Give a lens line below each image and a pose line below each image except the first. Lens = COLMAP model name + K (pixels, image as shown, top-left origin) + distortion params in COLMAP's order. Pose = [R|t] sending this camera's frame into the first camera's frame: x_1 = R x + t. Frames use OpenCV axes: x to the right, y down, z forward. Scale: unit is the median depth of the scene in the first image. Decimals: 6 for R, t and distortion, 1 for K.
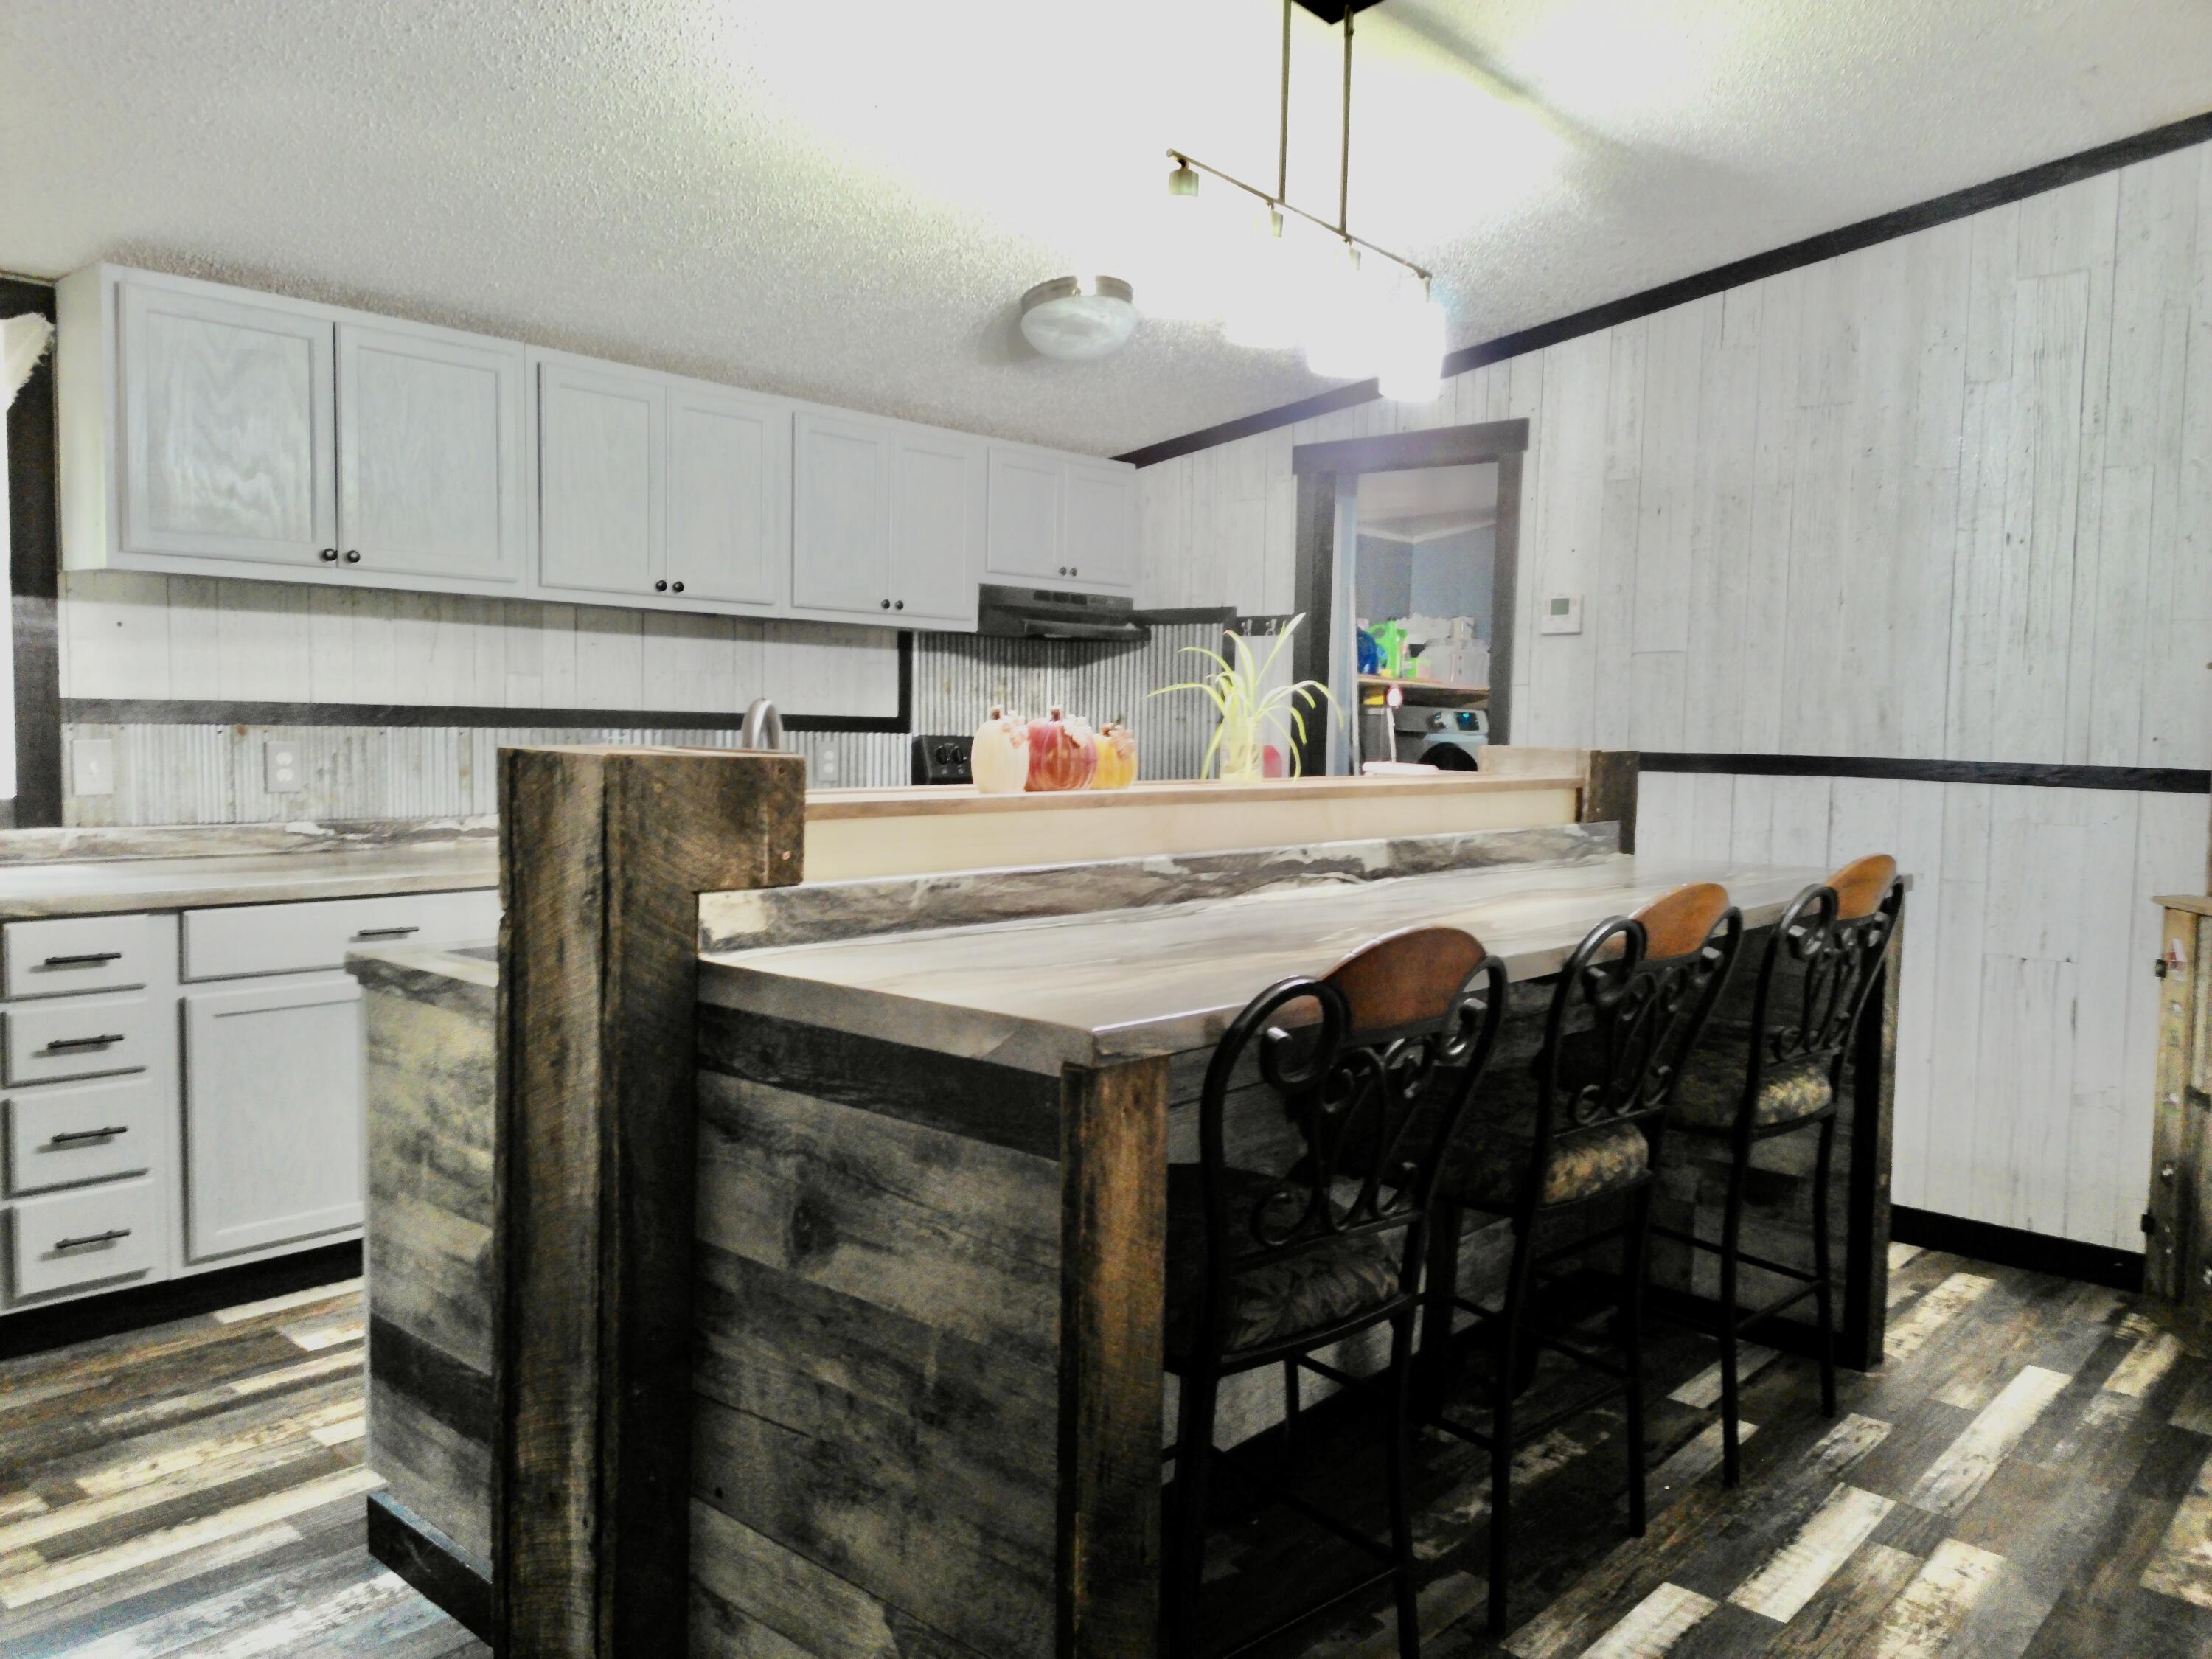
lens RADIAL K [[1652.5, 0, 1114.0], [0, 1652.5, 836.7], [0, 0, 1]] dist [0.081429, -0.087445]
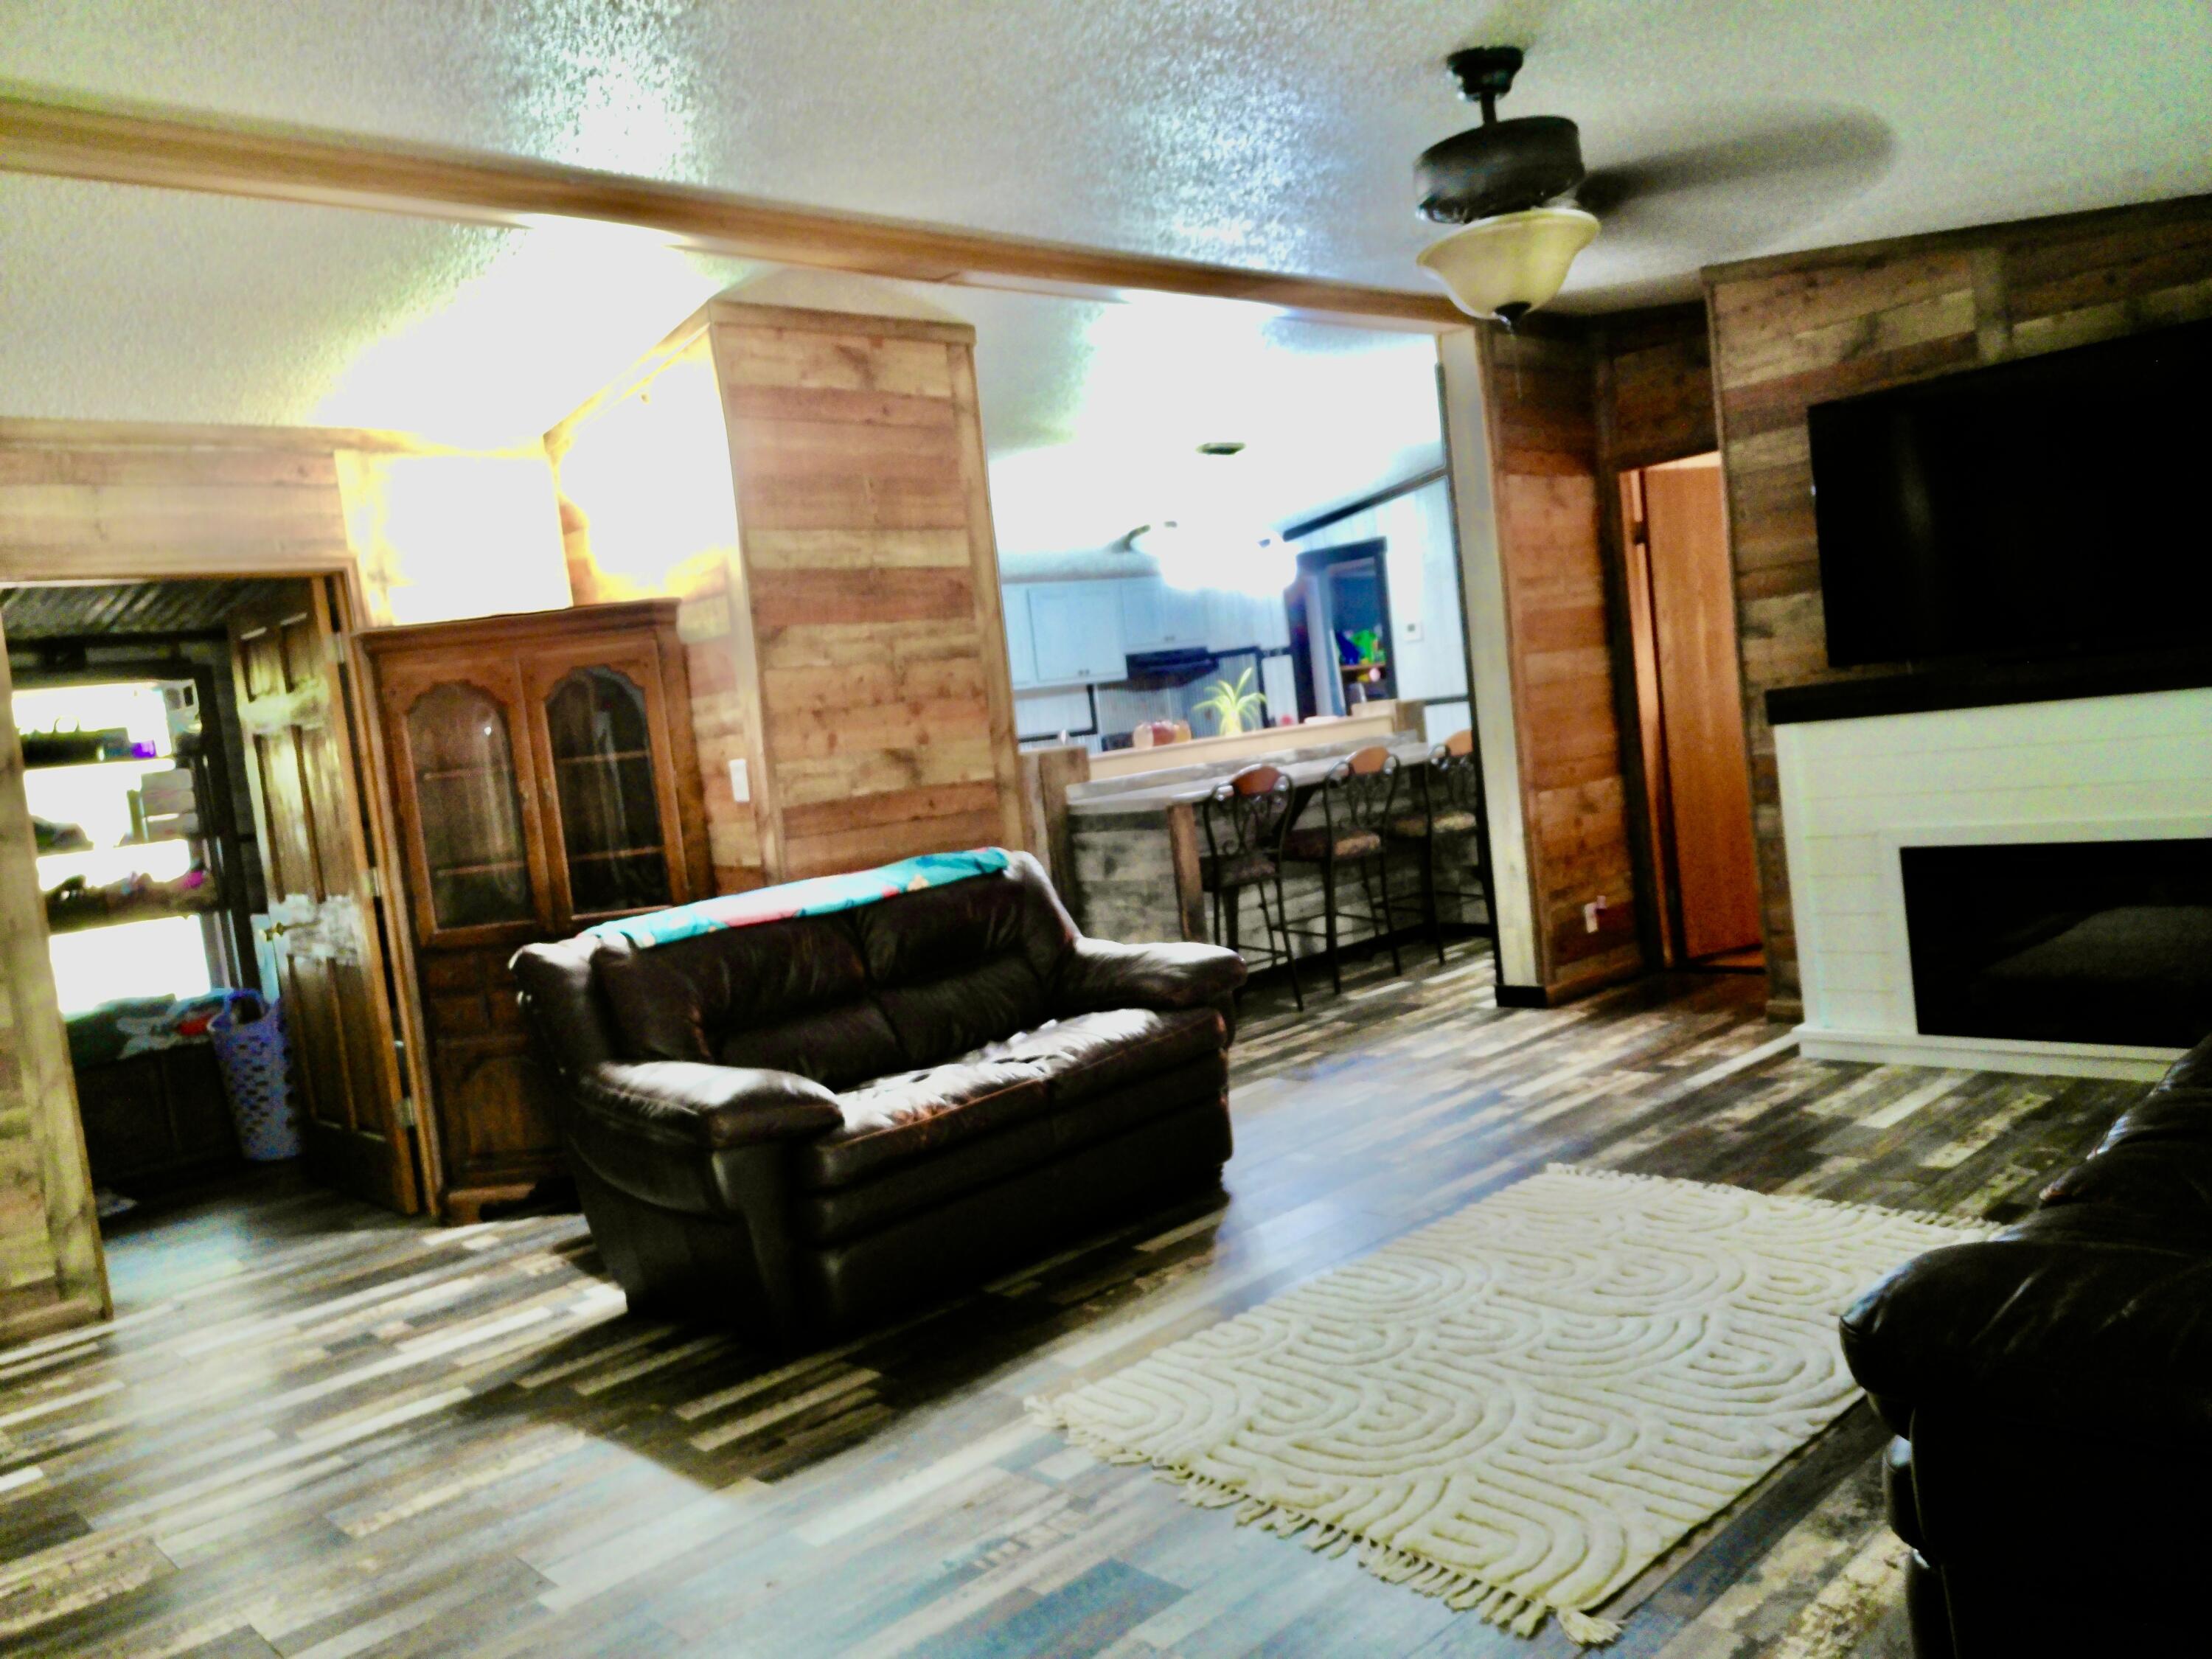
lens RADIAL K [[1652.5, 0, 1114.0], [0, 1652.5, 836.7], [0, 0, 1]] dist [0.081429, -0.087445]
pose [[0.986155, -0.131016, -0.101651, 0.098883], [0.131917, 0.991258, 0.002167, 0.071812], [0.100478, -0.015546, 0.994818, -1.229581]]
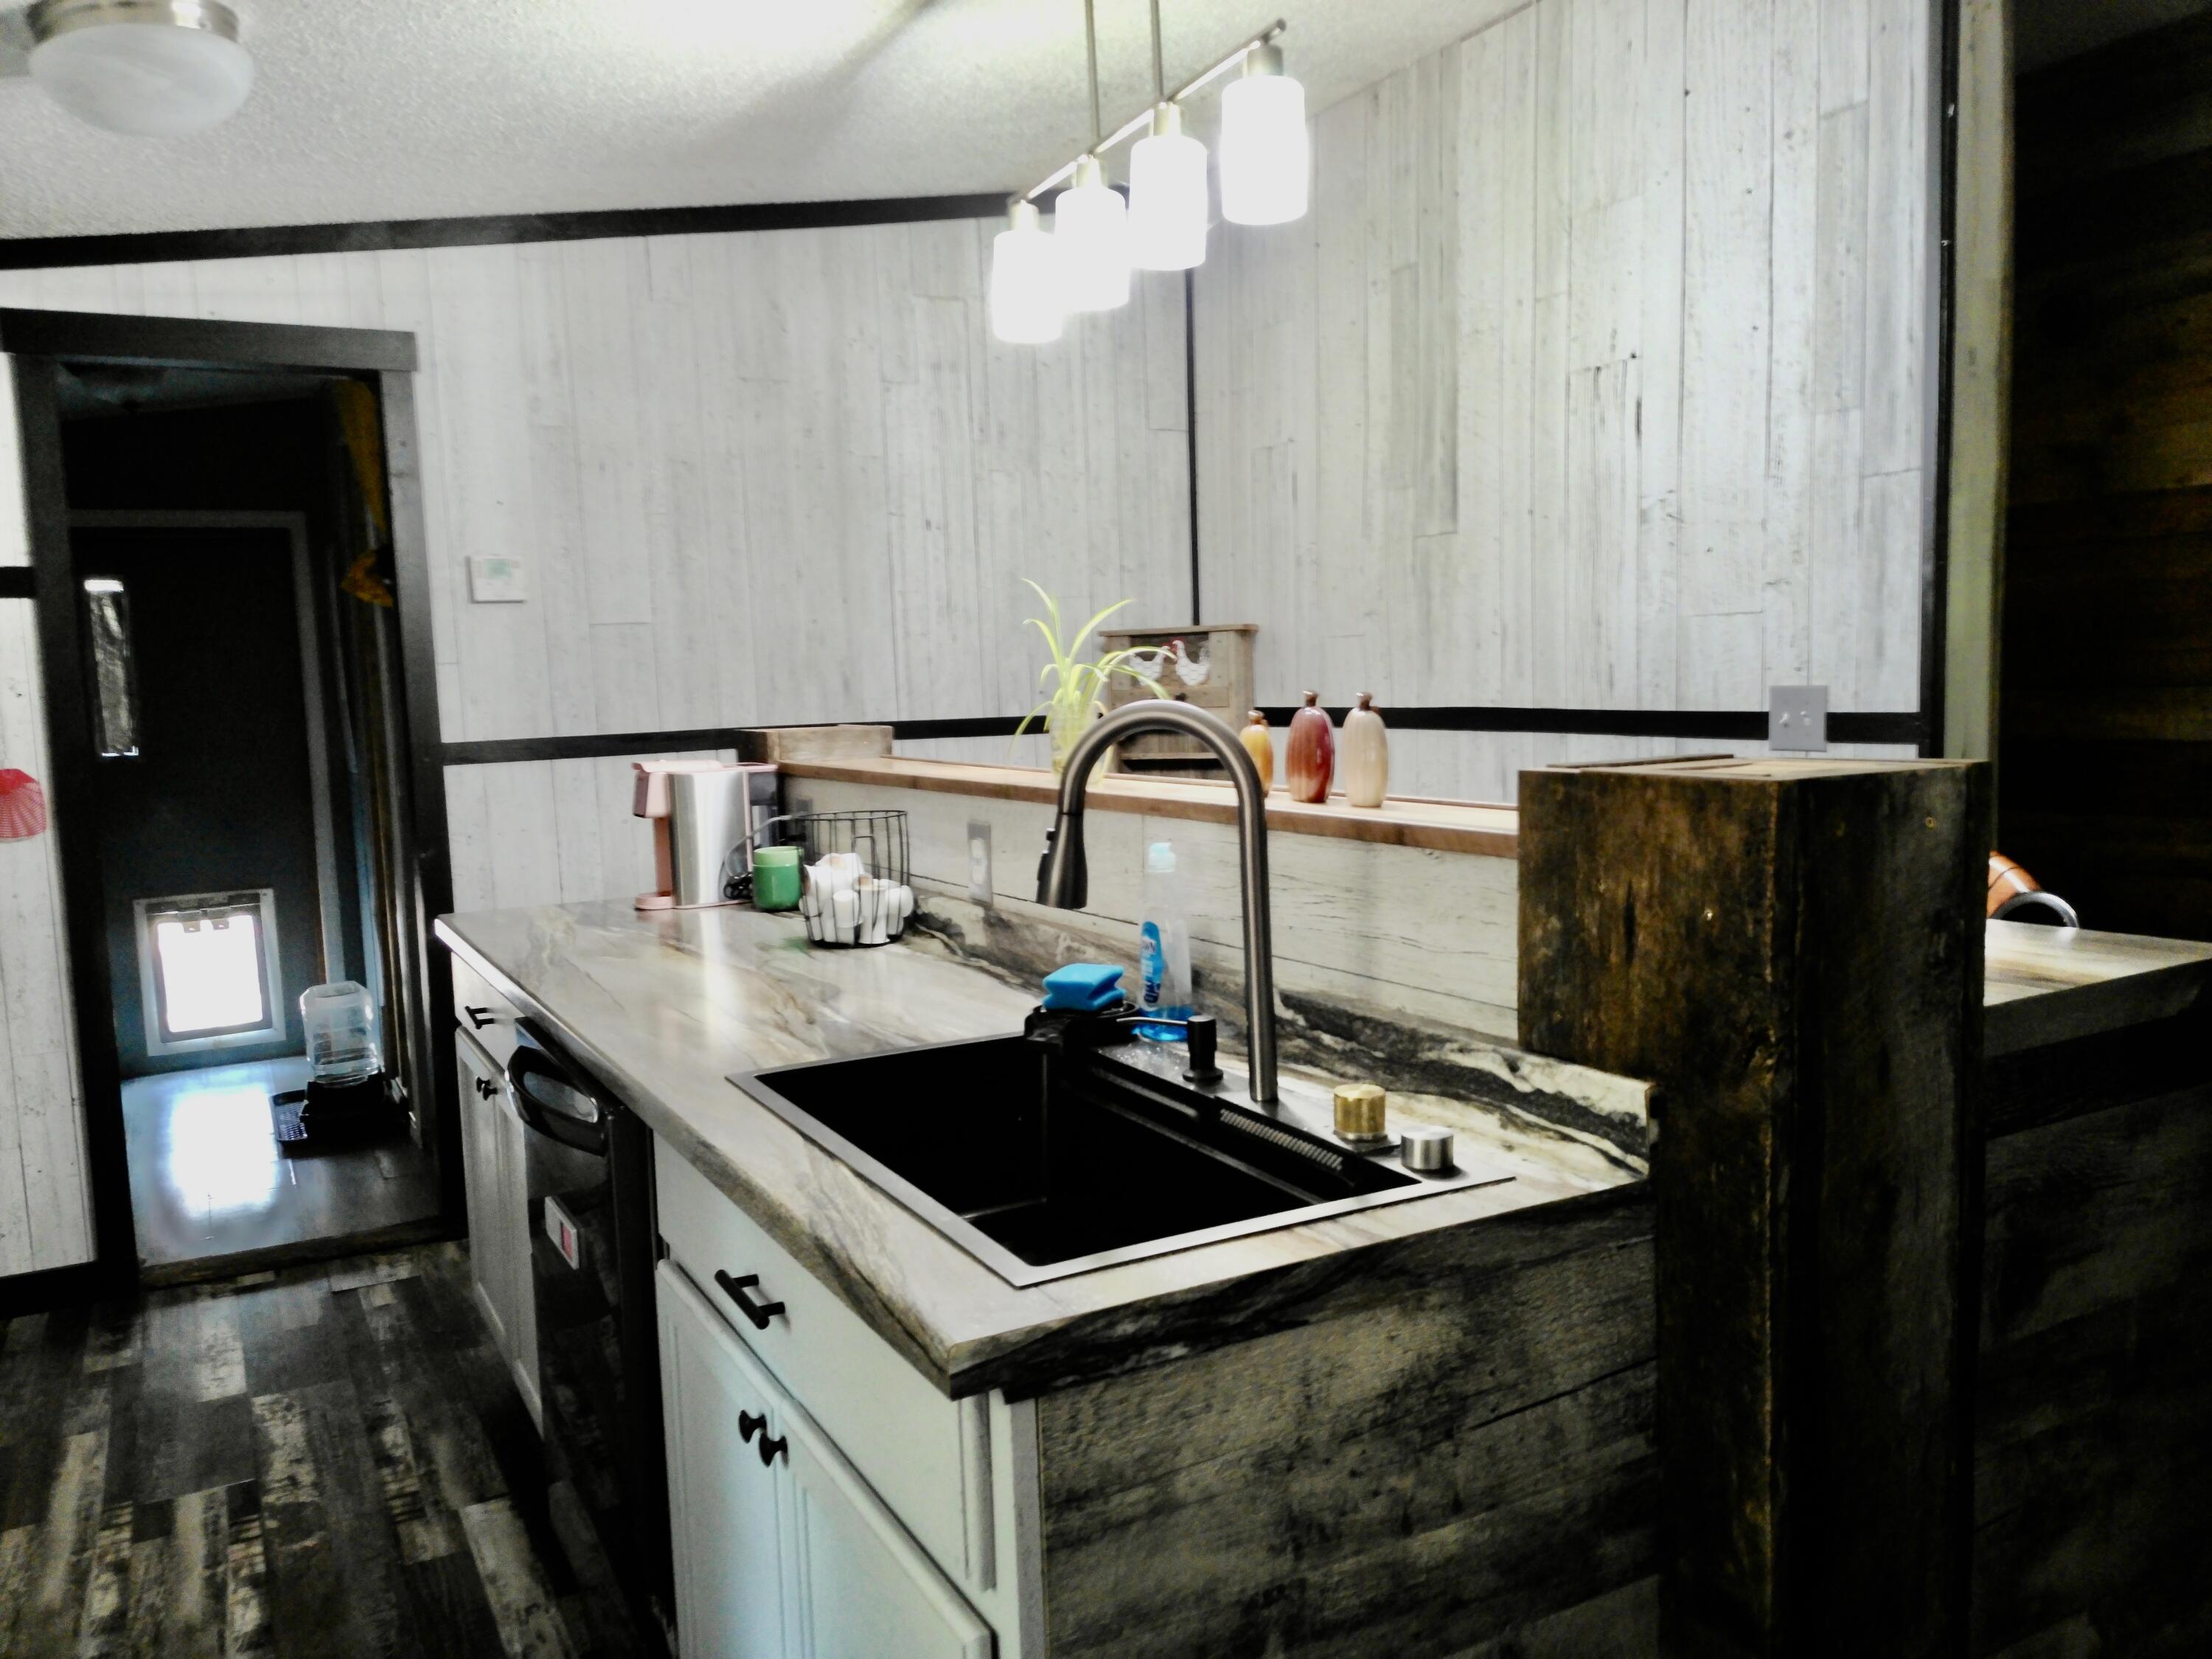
lens RADIAL K [[1652.5, 0, 1114.0], [0, 1652.5, 836.7], [0, 0, 1]] dist [0.081429, -0.087445]
pose [[0.336300, -0.124819, 0.933447, -0.509713], [0.108937, 0.989680, 0.093091, -0.057943], [-0.935433, 0.070381, 0.346427, 0.501752]]
